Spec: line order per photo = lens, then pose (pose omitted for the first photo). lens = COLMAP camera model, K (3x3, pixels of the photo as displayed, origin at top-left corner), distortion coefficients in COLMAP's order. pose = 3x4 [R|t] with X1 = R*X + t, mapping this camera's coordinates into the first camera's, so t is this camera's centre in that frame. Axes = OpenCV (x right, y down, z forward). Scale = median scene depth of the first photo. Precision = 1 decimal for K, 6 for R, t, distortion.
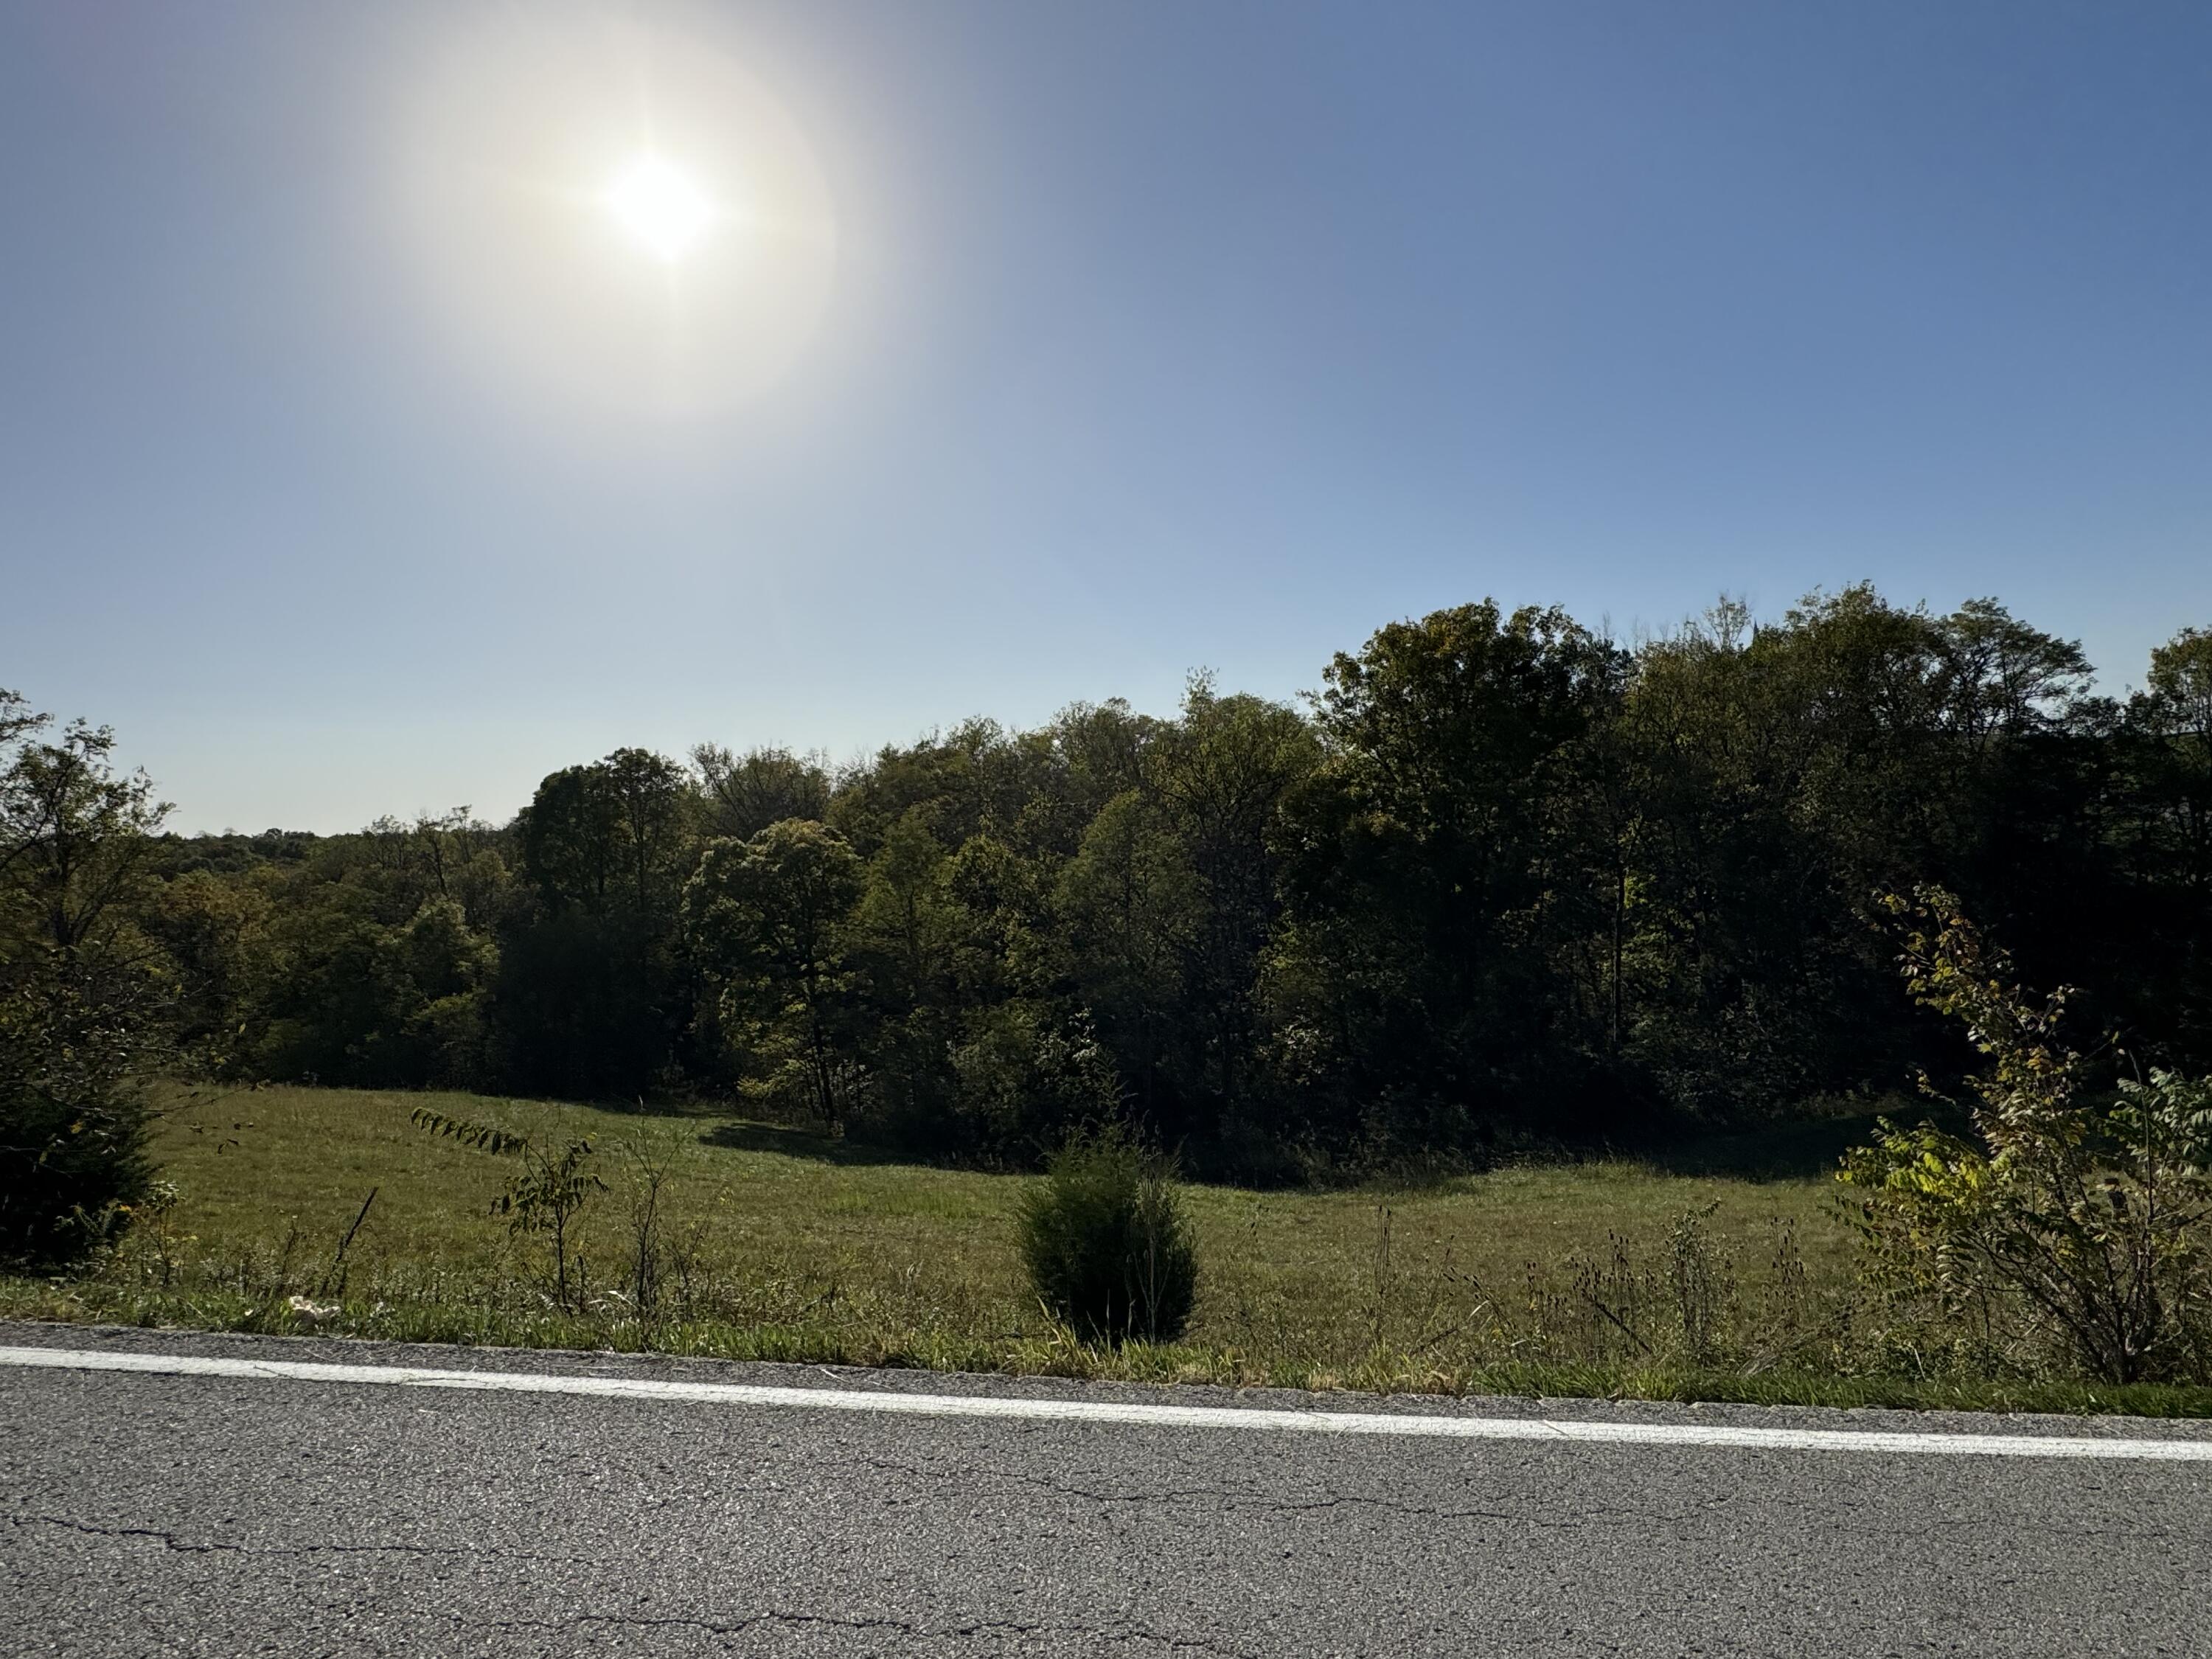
lens RADIAL K [[1215.2, 0, 1099.2], [0, 1215.2, 831.1], [0, 0, 1]] dist [0.000513, -0.000735]
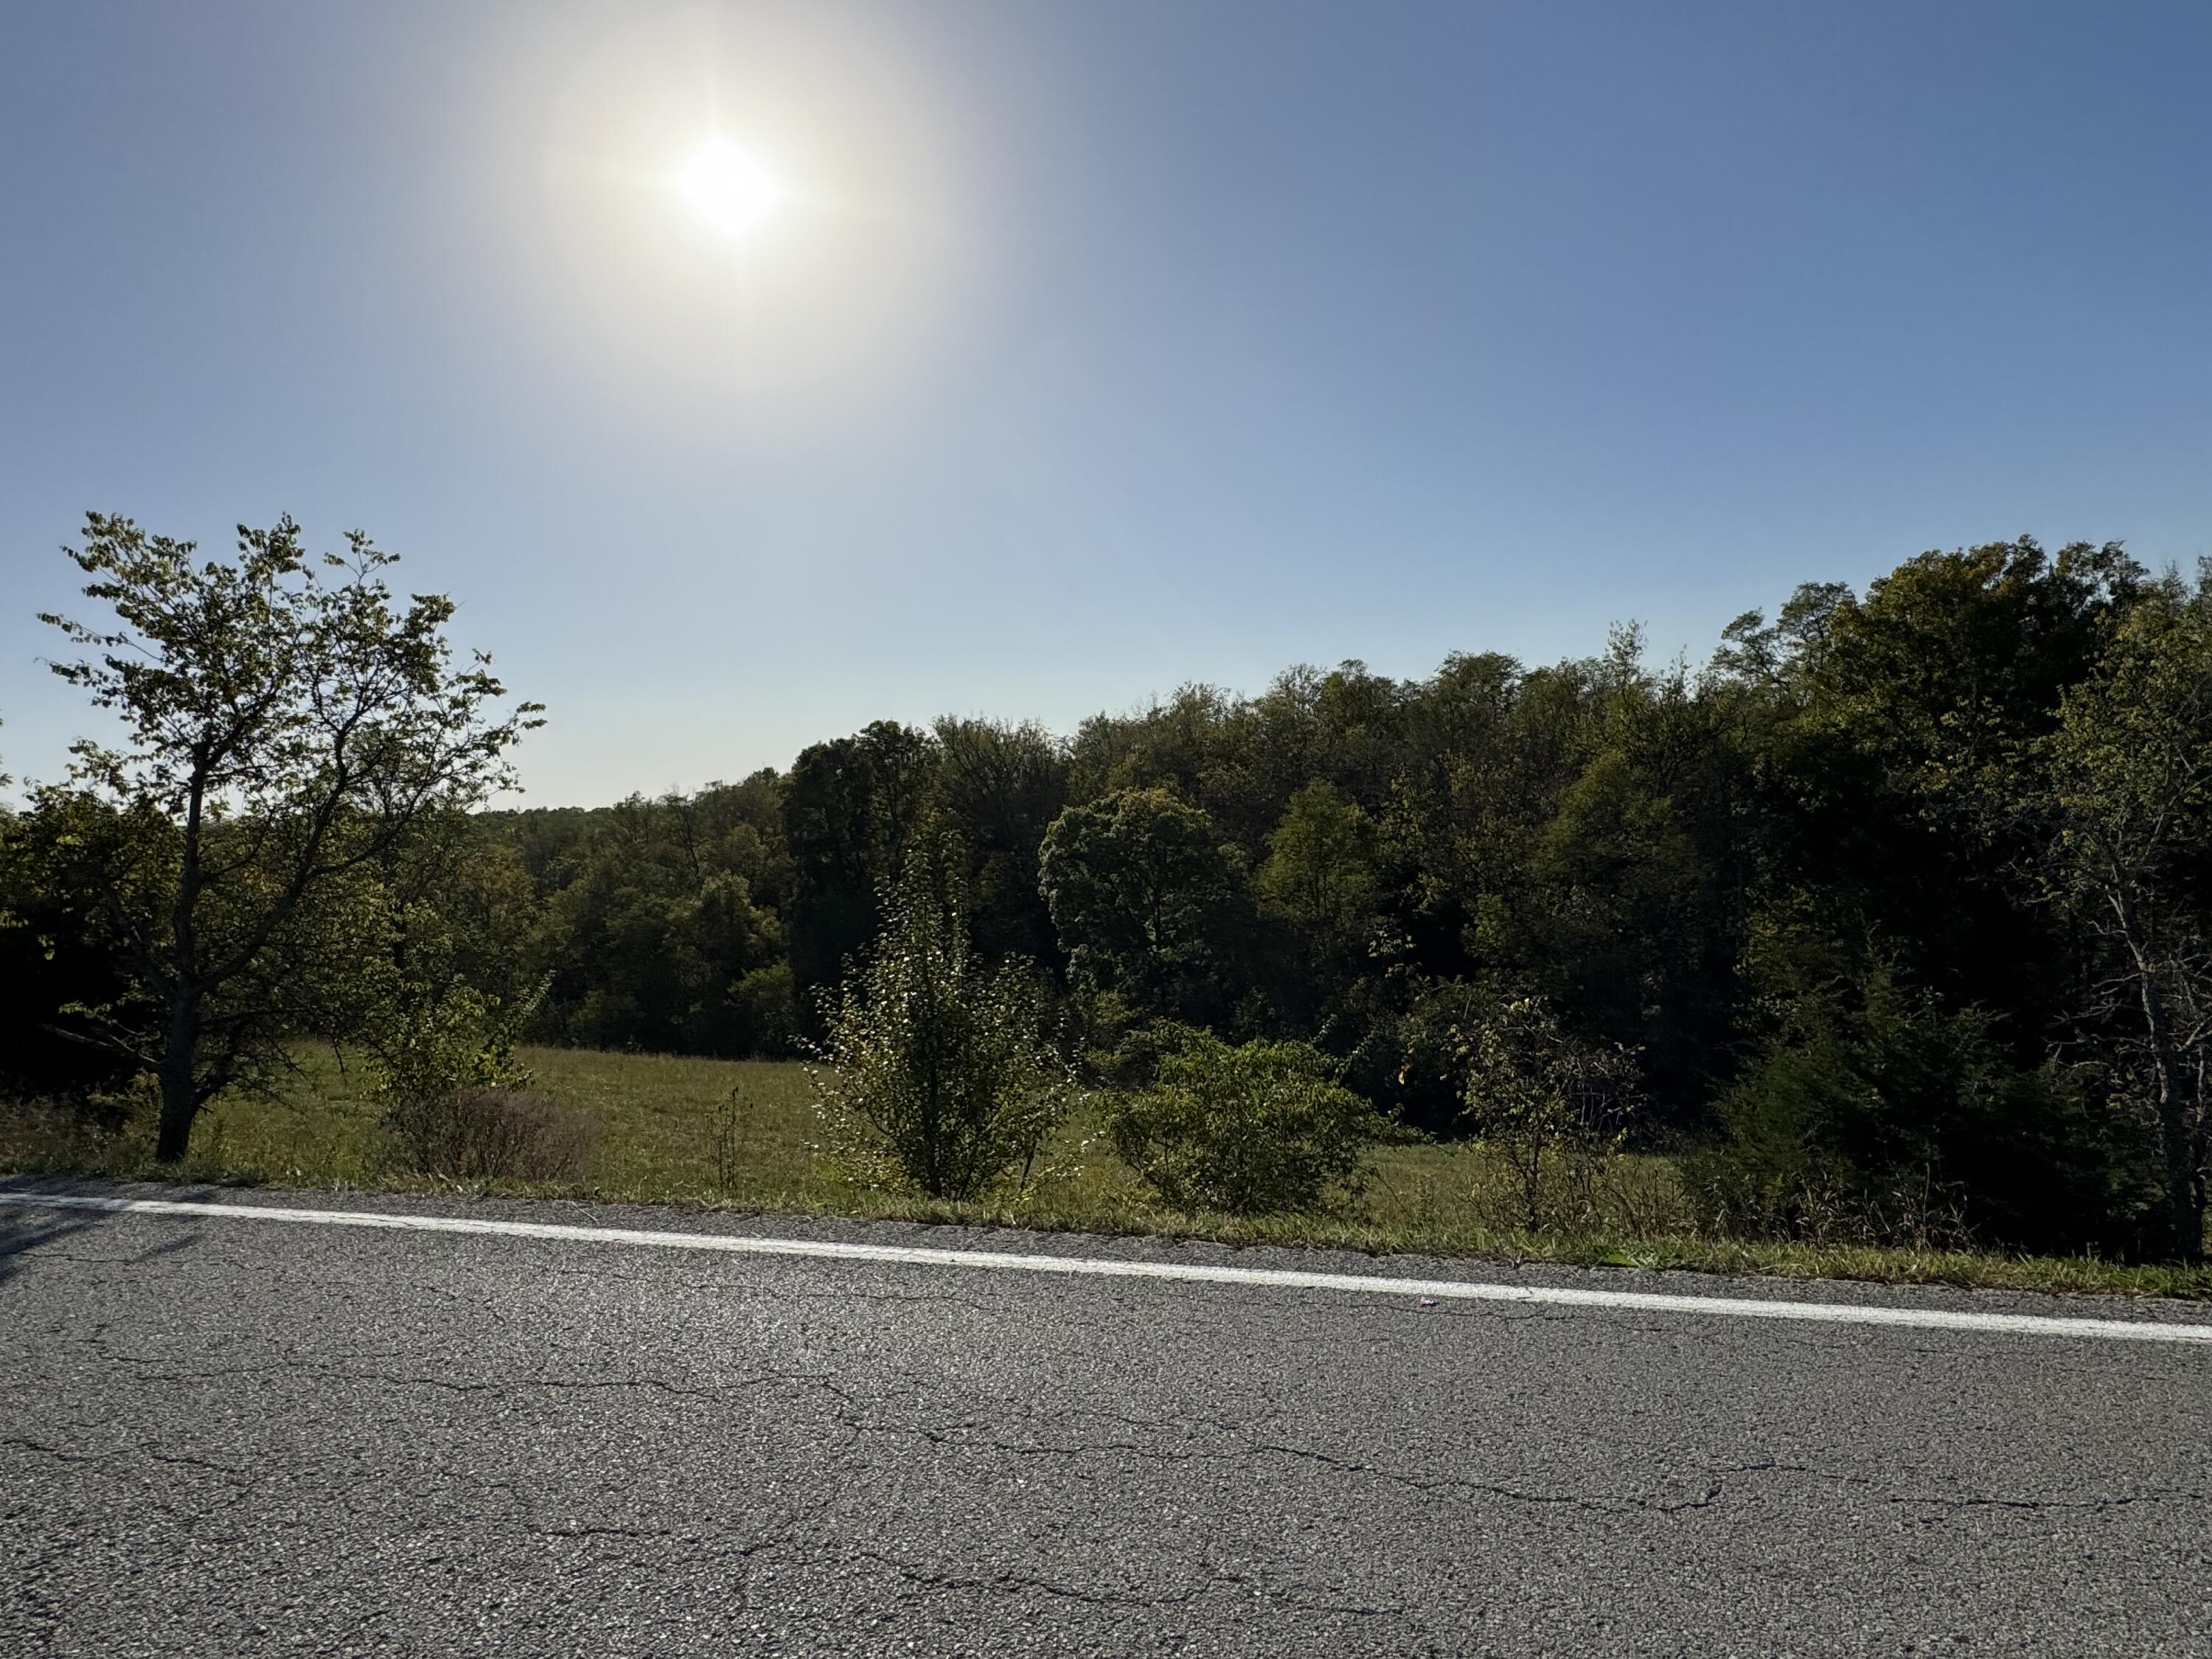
lens RADIAL K [[1215.2, 0, 1098.3], [0, 1215.2, 834.5], [0, 0, 1]] dist [0.000513, -0.000735]
pose [[0.997889, -0.012775, -0.063670, -0.322275], [0.014517, 0.999531, 0.026976, 0.002626], [0.063296, -0.027844, 0.997606, 0.012279]]
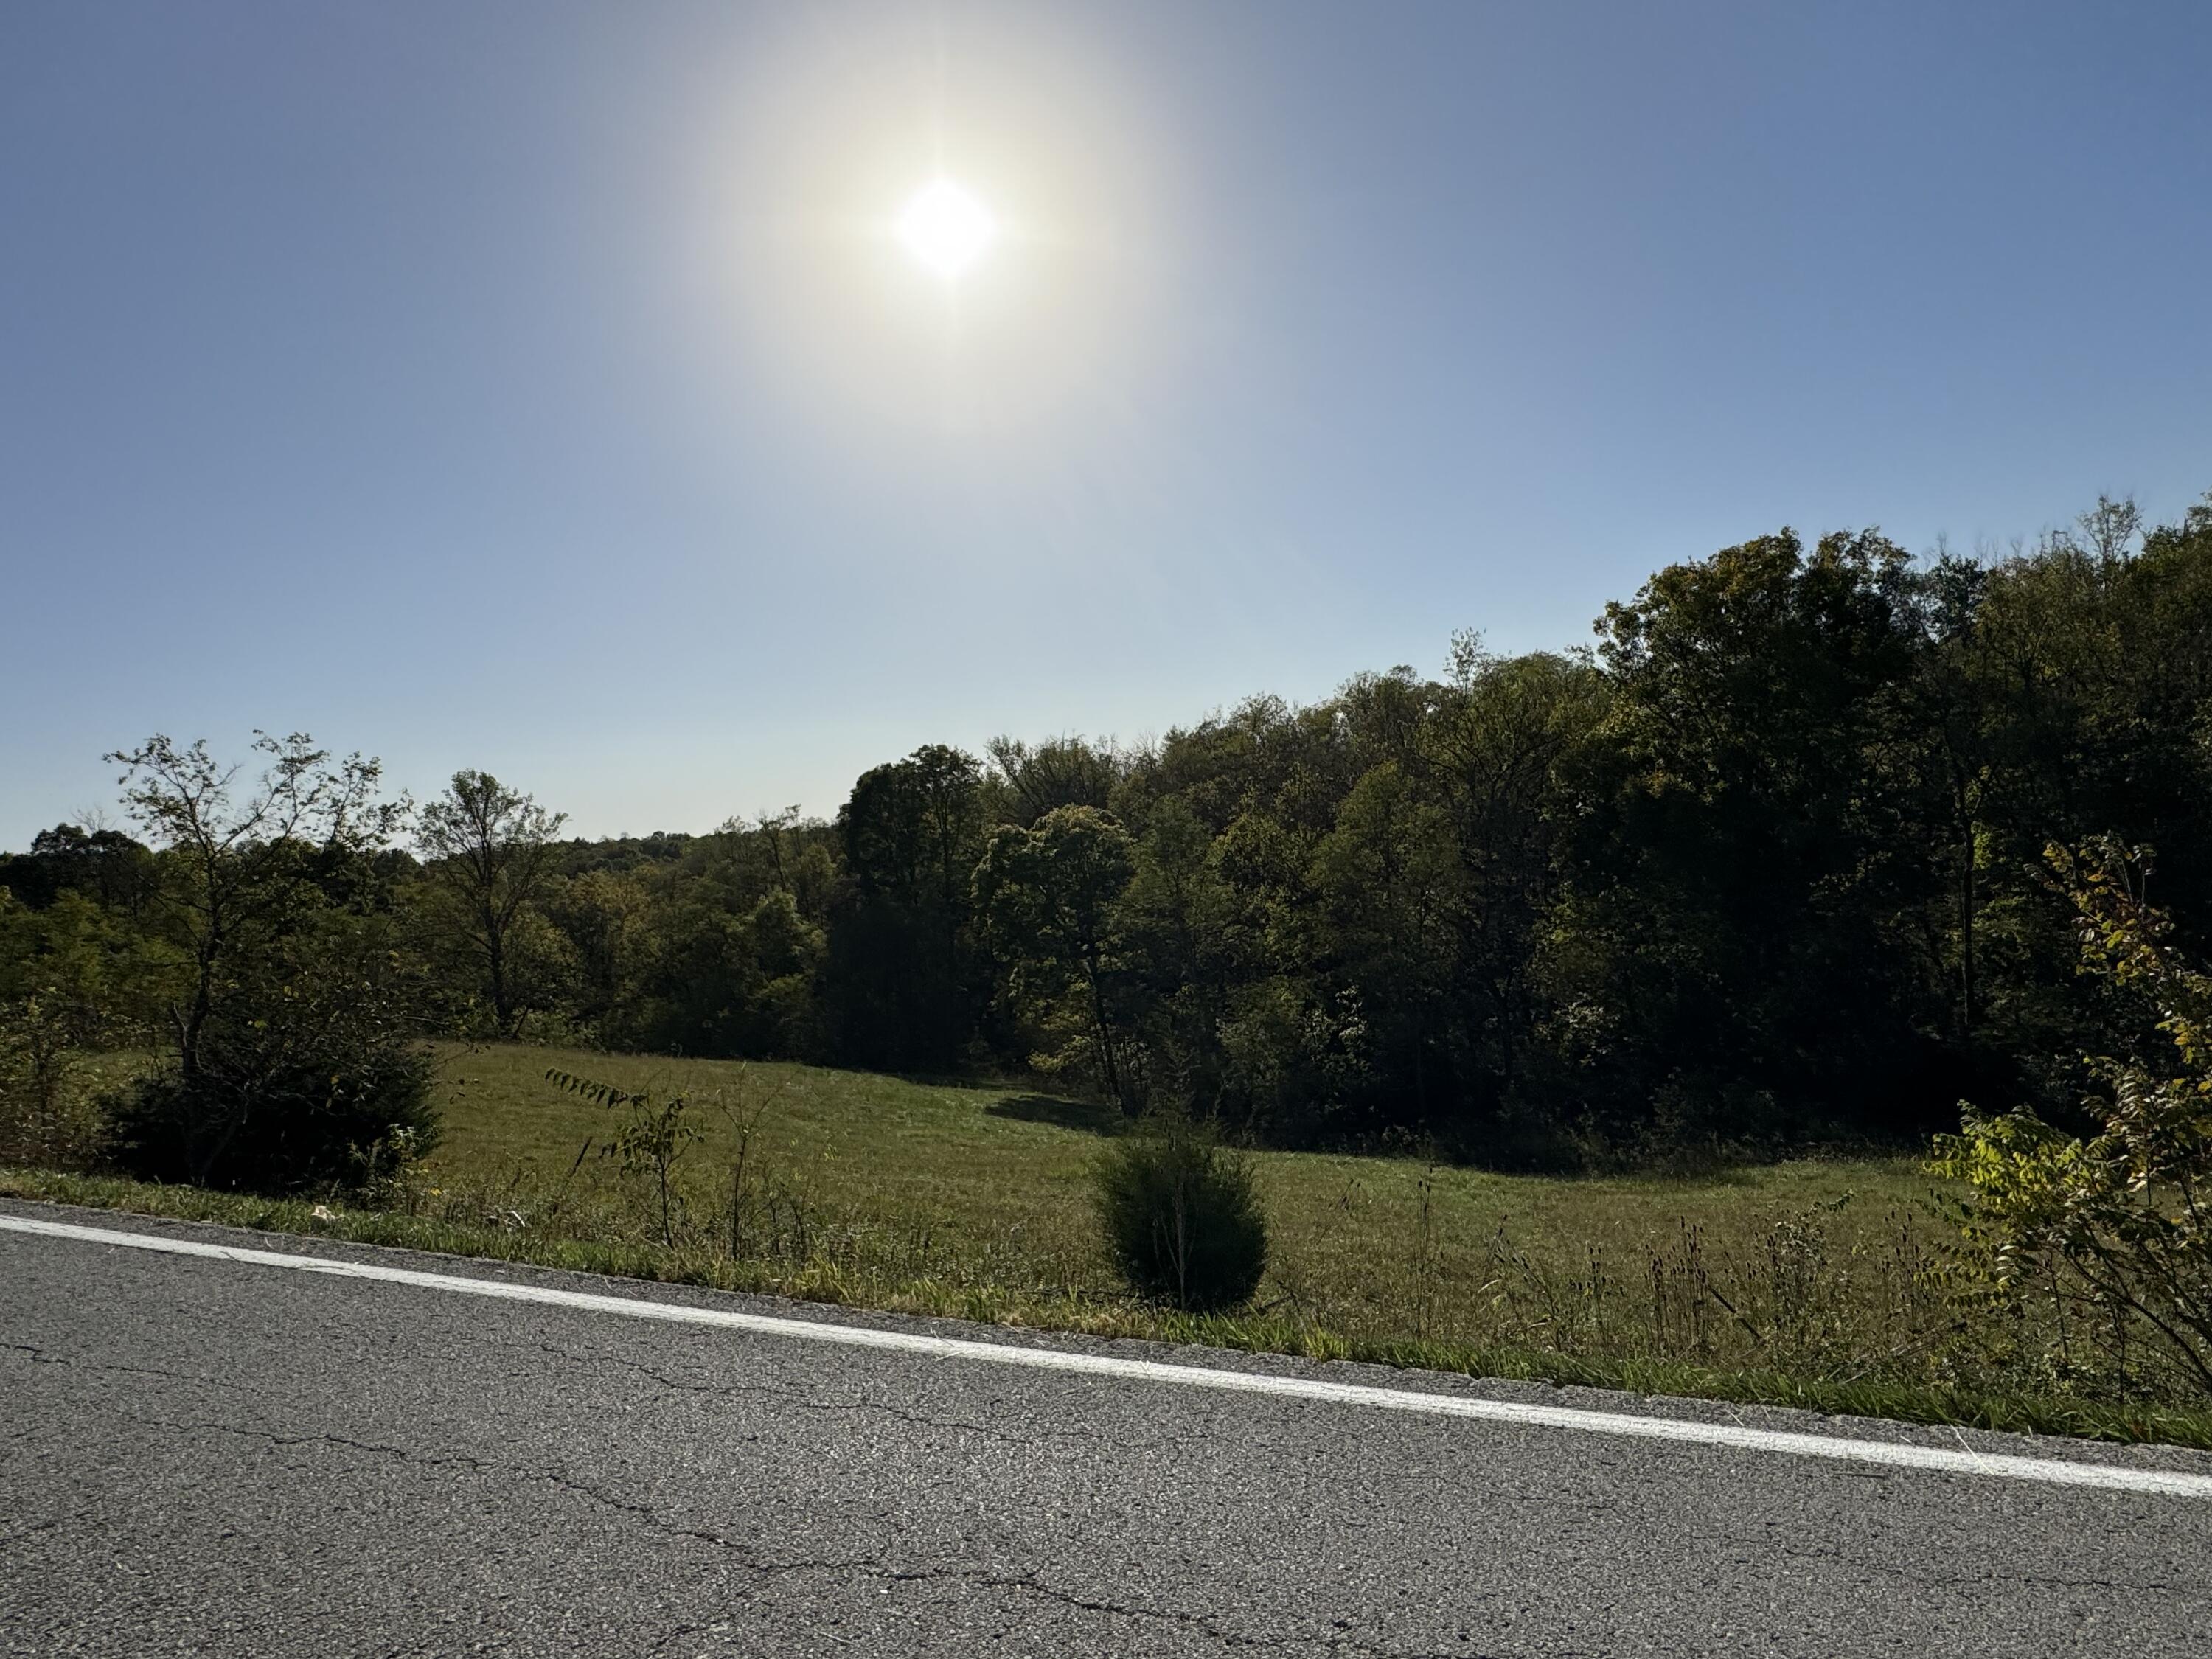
lens RADIAL K [[1215.2, 0, 1091.1], [0, 1215.2, 829.5], [0, 0, 1]] dist [0.000513, -0.000735]
pose [[0.966351, -0.036039, -0.254690, 0.042988], [0.040103, 0.999137, 0.010780, 0.000537], [0.254082, -0.020631, 0.966963, -0.002029]]
